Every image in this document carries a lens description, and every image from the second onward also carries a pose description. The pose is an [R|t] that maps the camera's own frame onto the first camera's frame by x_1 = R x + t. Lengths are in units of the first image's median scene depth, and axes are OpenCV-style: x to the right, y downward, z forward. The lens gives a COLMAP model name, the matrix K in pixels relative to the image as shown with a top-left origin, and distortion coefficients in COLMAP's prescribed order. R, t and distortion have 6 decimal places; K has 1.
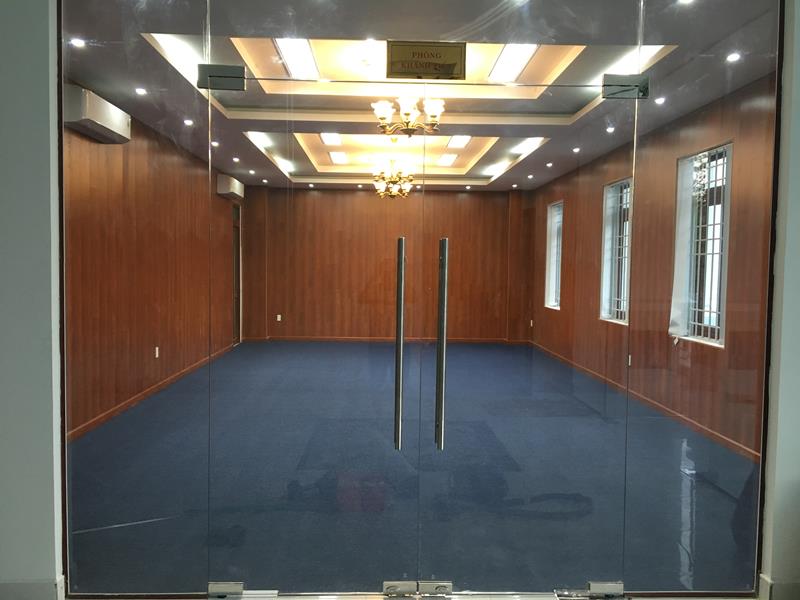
lens RADIAL K [[691.5, 0, 395.2], [0, 691.5, 299.4], [0, 0, 1]] dist [0.075712, -0.094762]
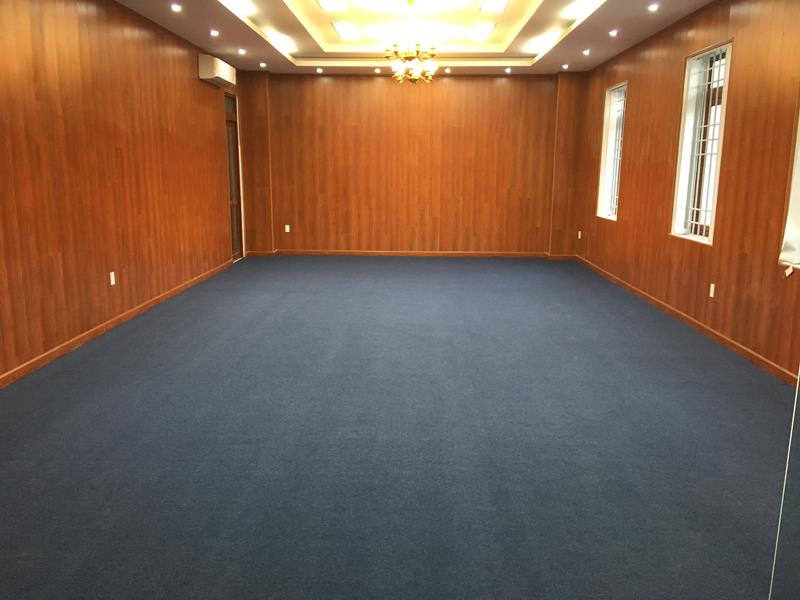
lens RADIAL K [[691.5, 0, 400.5], [0, 691.5, 294.9], [0, 0, 1]] dist [0.075712, -0.094762]
pose [[0.998808, 0.003119, -0.048704, 0.029427], [0.003438, 0.990980, 0.133965, -0.012209], [0.048683, -0.133973, 0.989788, 0.212908]]
